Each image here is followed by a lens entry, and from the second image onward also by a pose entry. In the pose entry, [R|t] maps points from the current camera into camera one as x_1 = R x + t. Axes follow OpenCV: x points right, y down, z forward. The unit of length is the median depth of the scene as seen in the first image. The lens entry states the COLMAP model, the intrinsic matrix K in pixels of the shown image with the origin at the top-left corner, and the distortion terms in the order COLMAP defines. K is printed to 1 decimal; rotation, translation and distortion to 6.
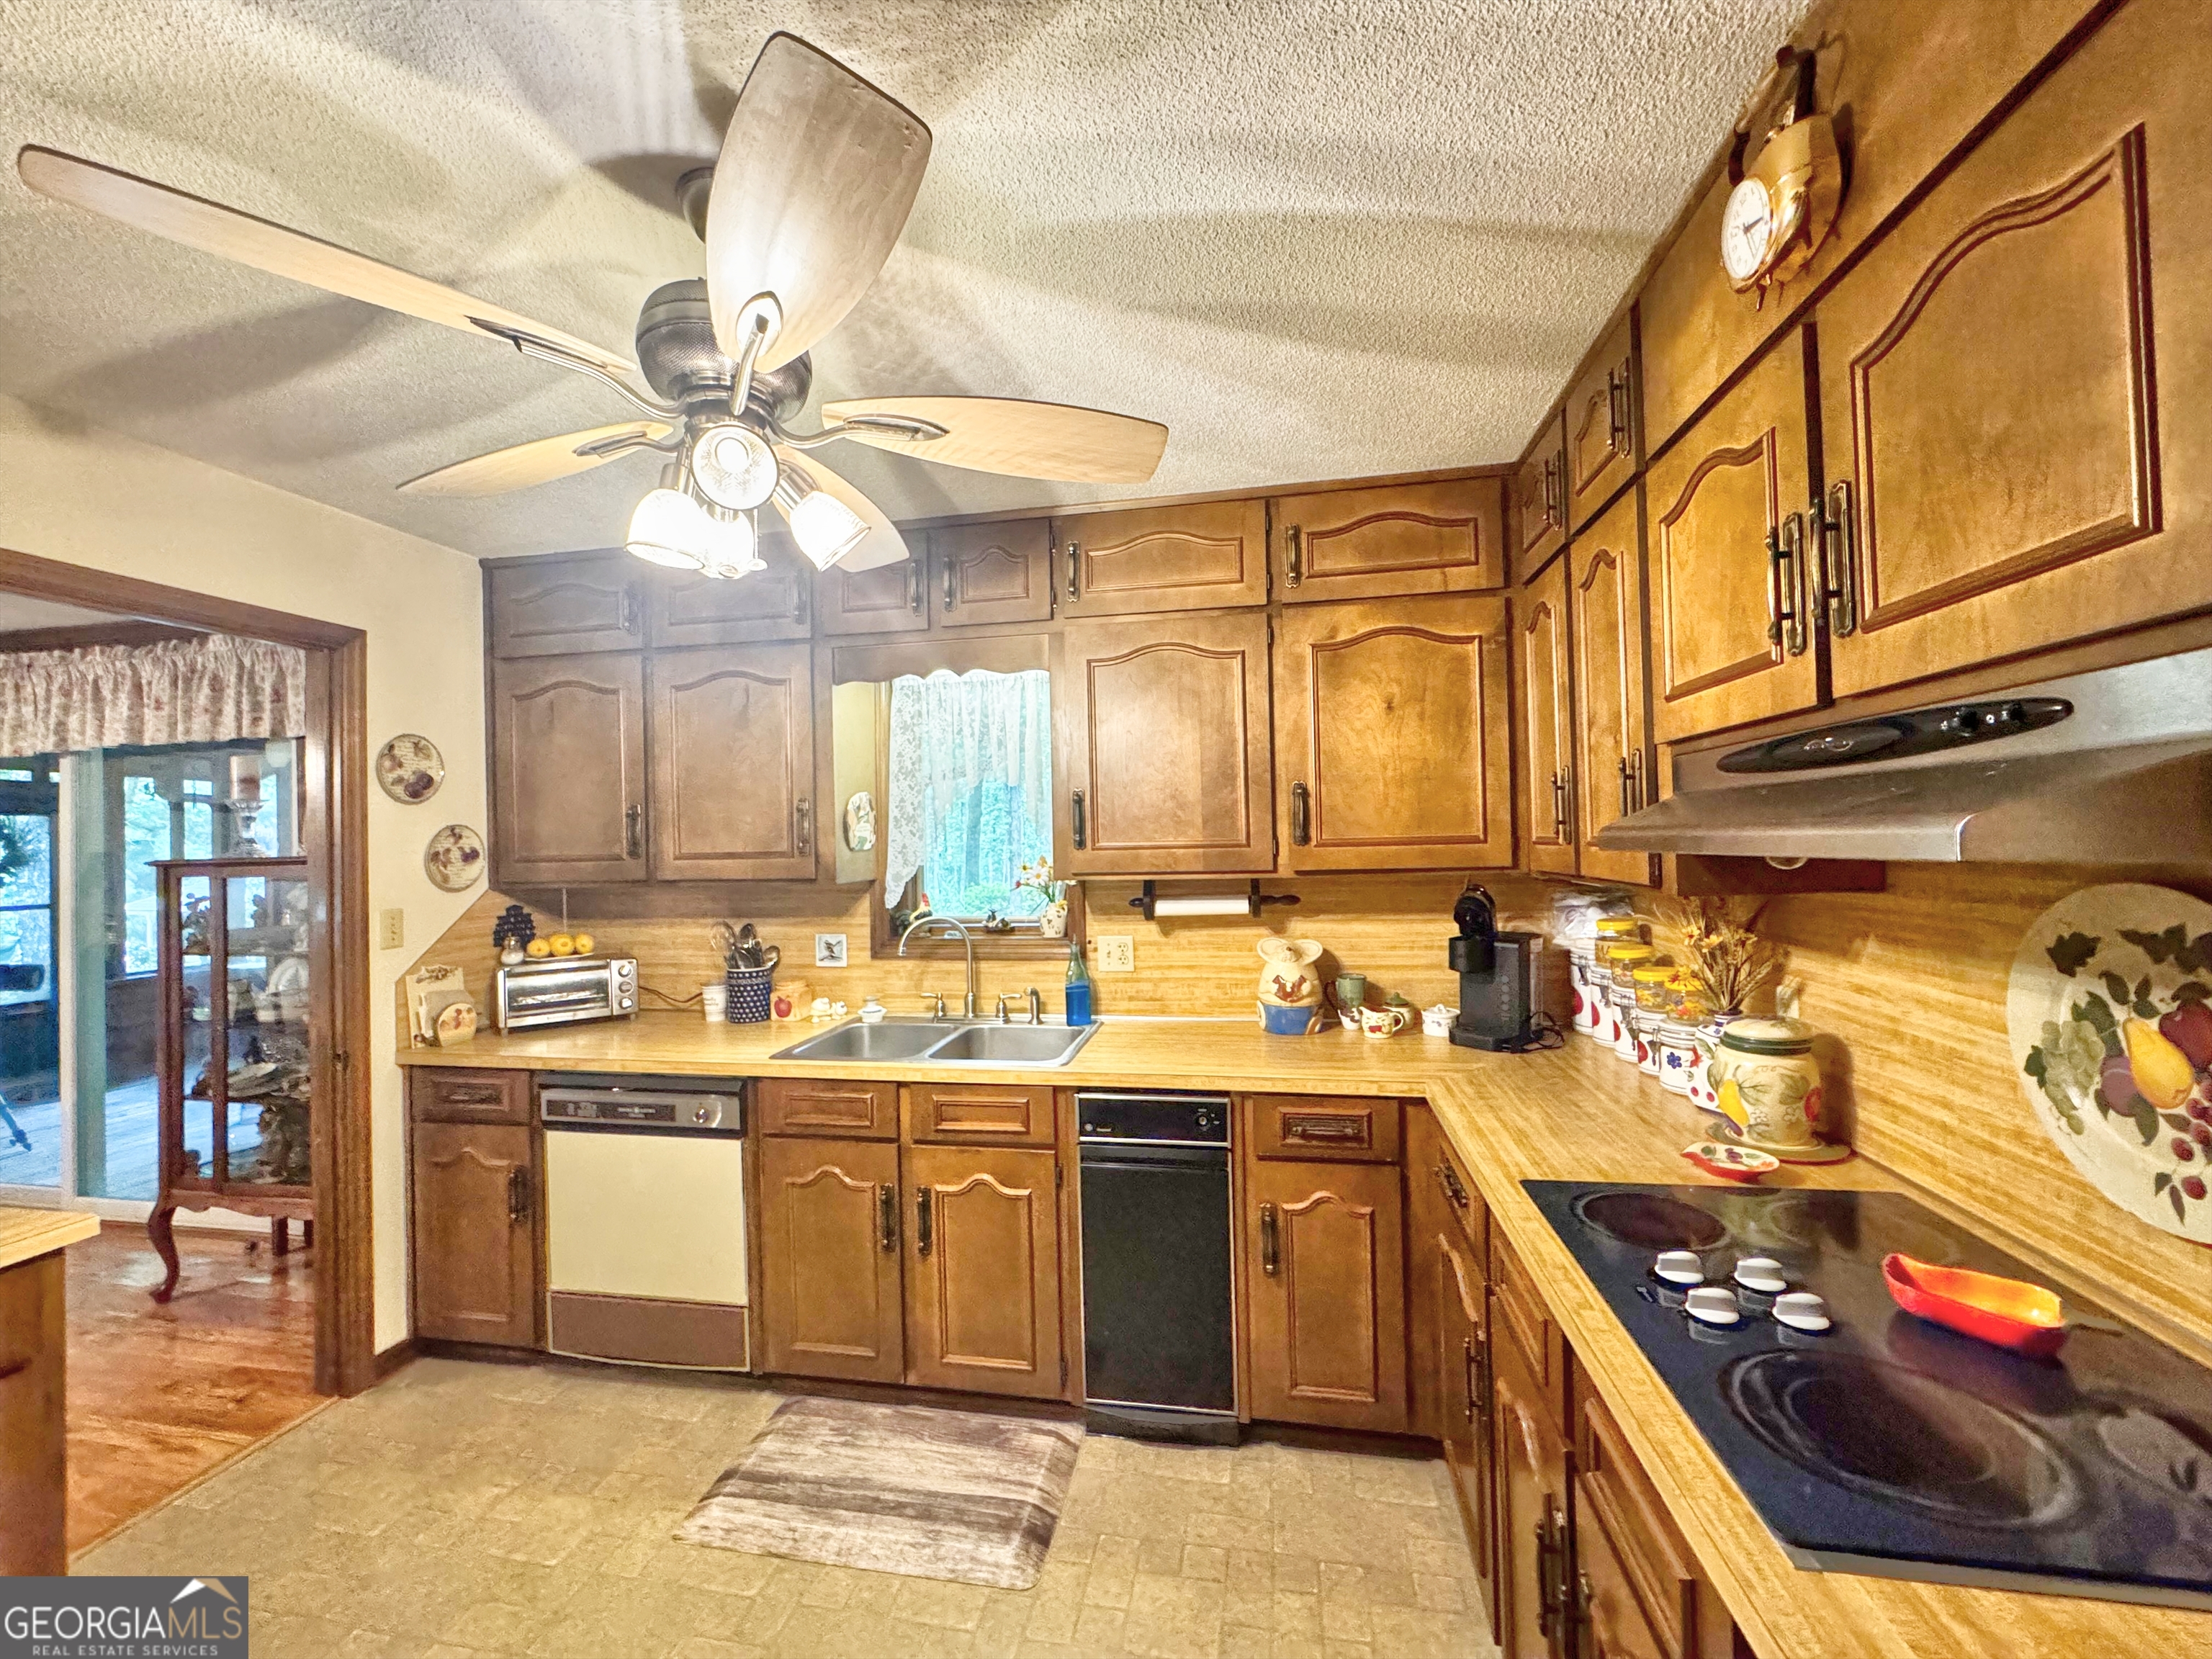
lens RADIAL K [[887.4, 0, 1100.7], [0, 887.4, 829.2], [0, 0, 1]] dist [-0.001653, 0.000413]
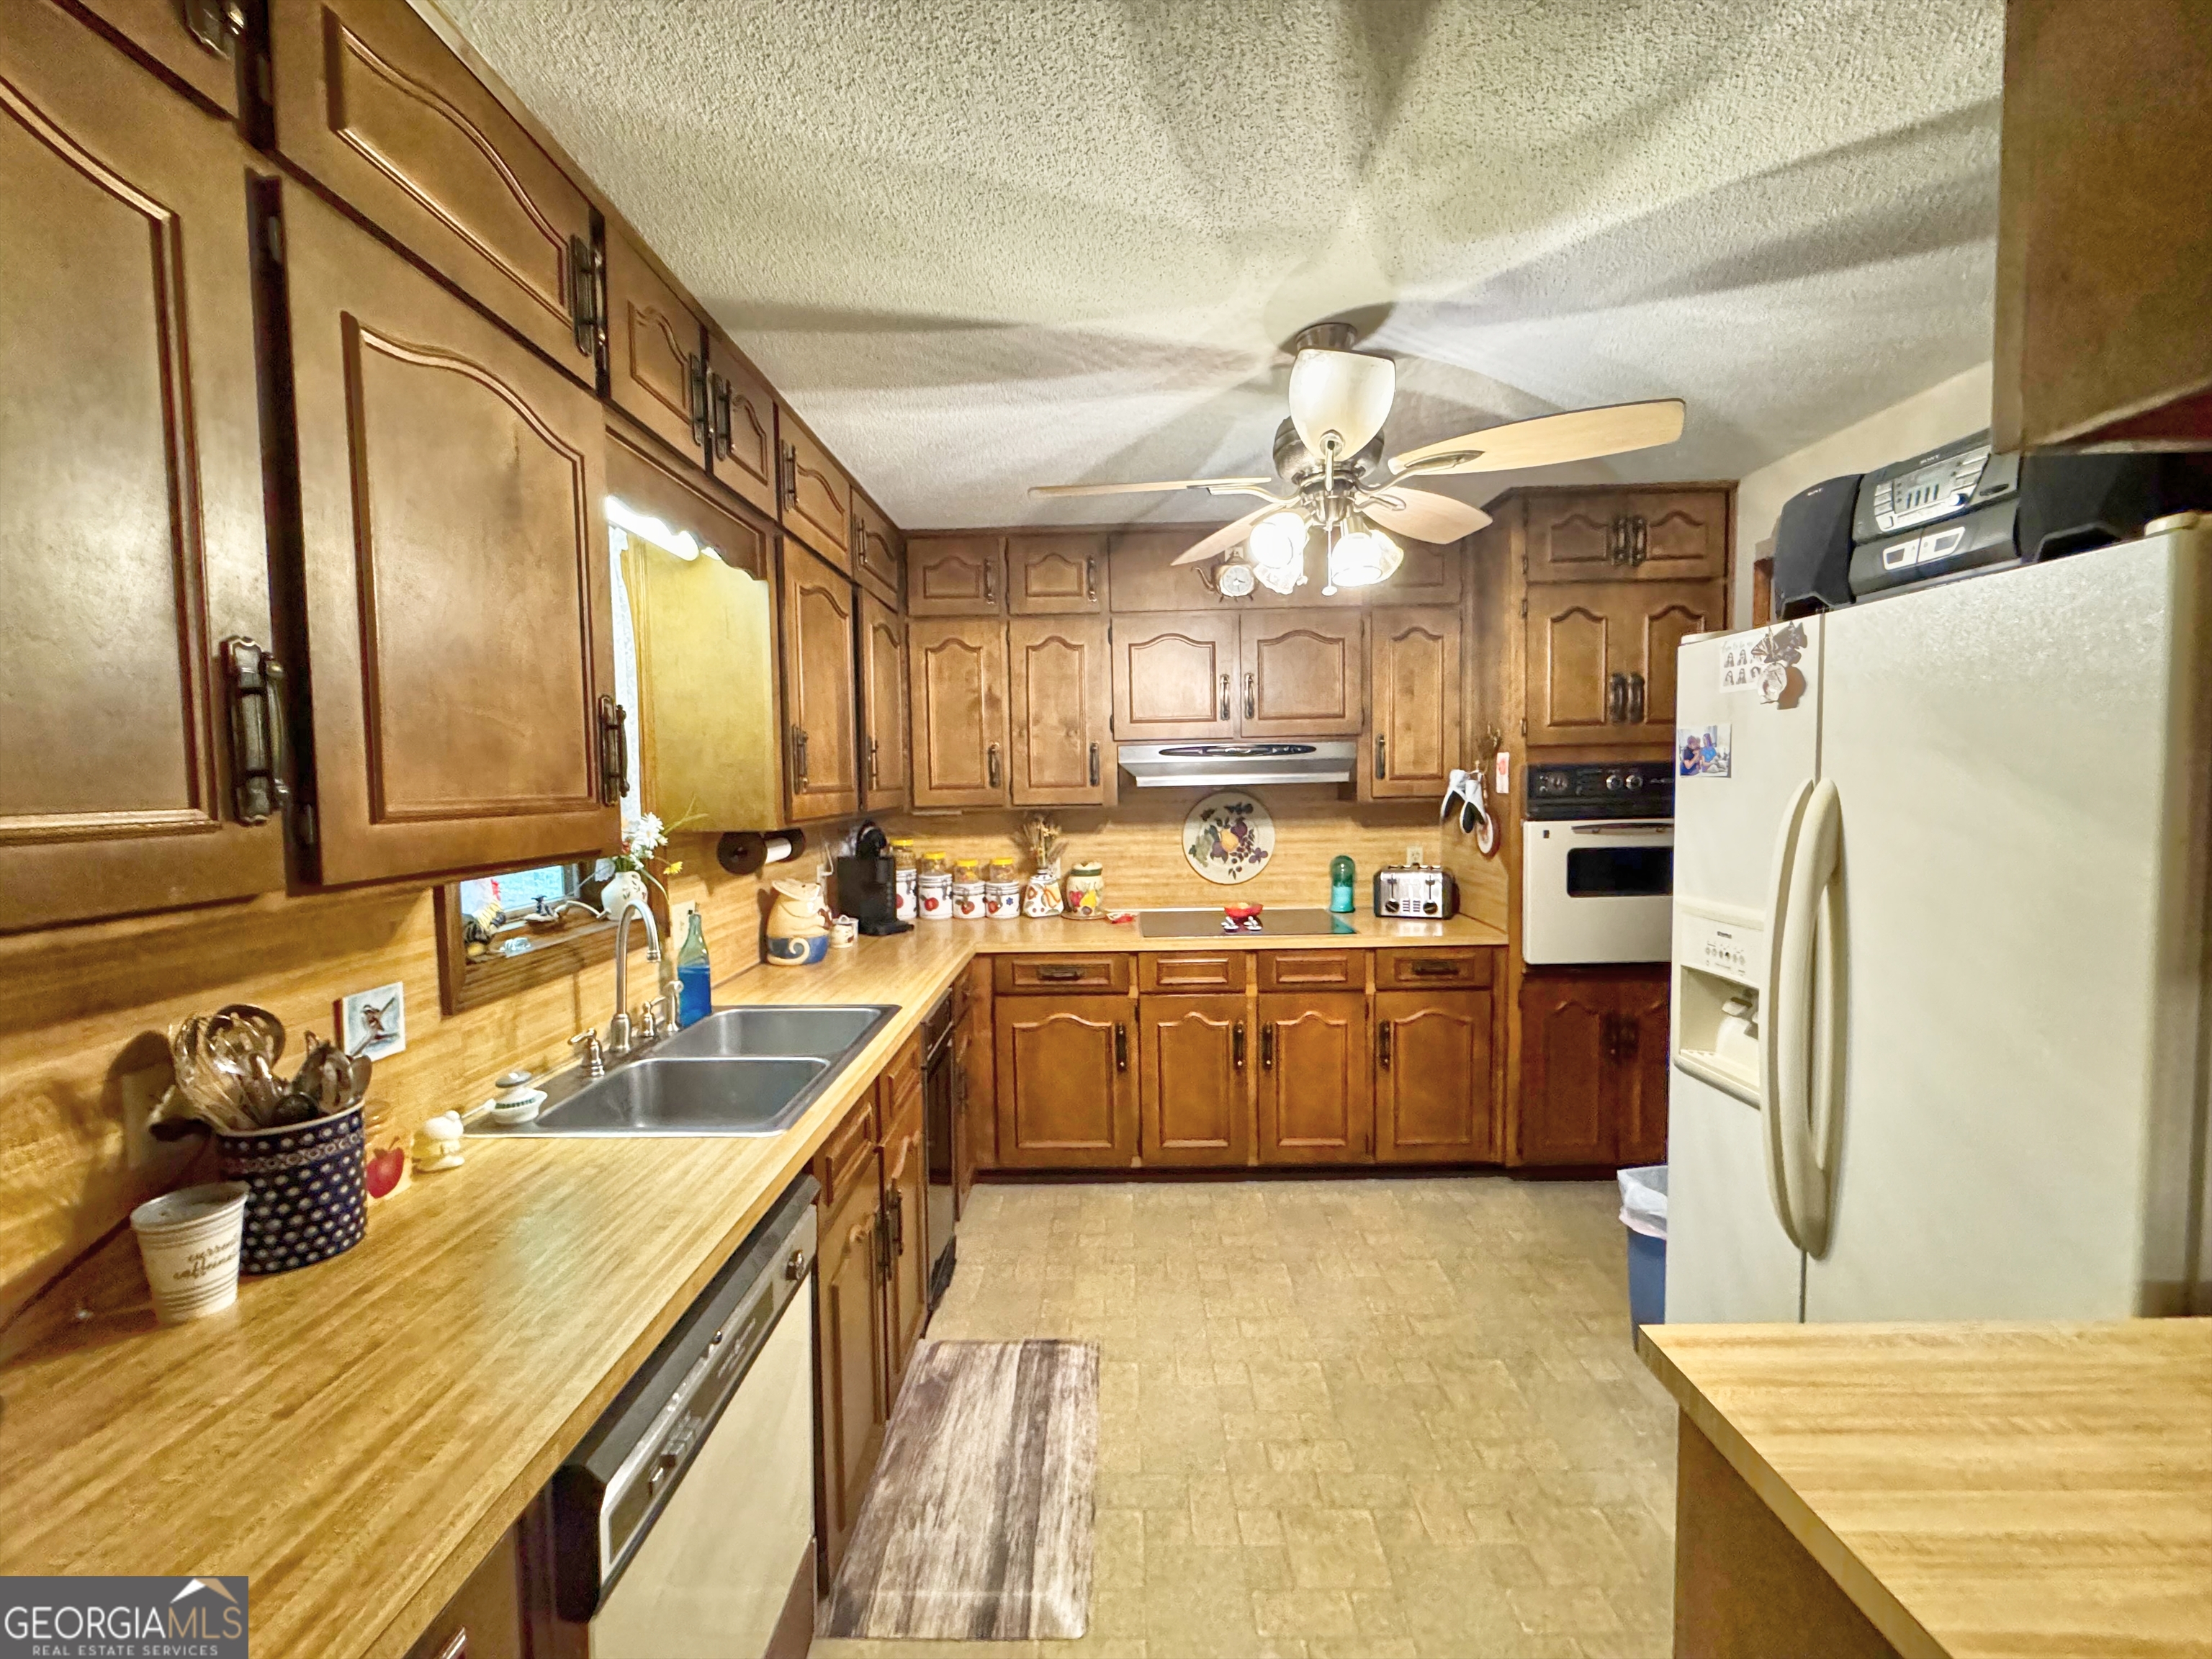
lens RADIAL K [[887.4, 0, 1098.9], [0, 887.4, 821.2], [0, 0, 1]] dist [-0.001653, 0.000413]
pose [[-0.163007, -0.024069, 0.986331, -1.238382], [0.010446, 0.999604, 0.026119, 0.038628], [-0.986570, 0.014561, -0.162691, 1.087594]]
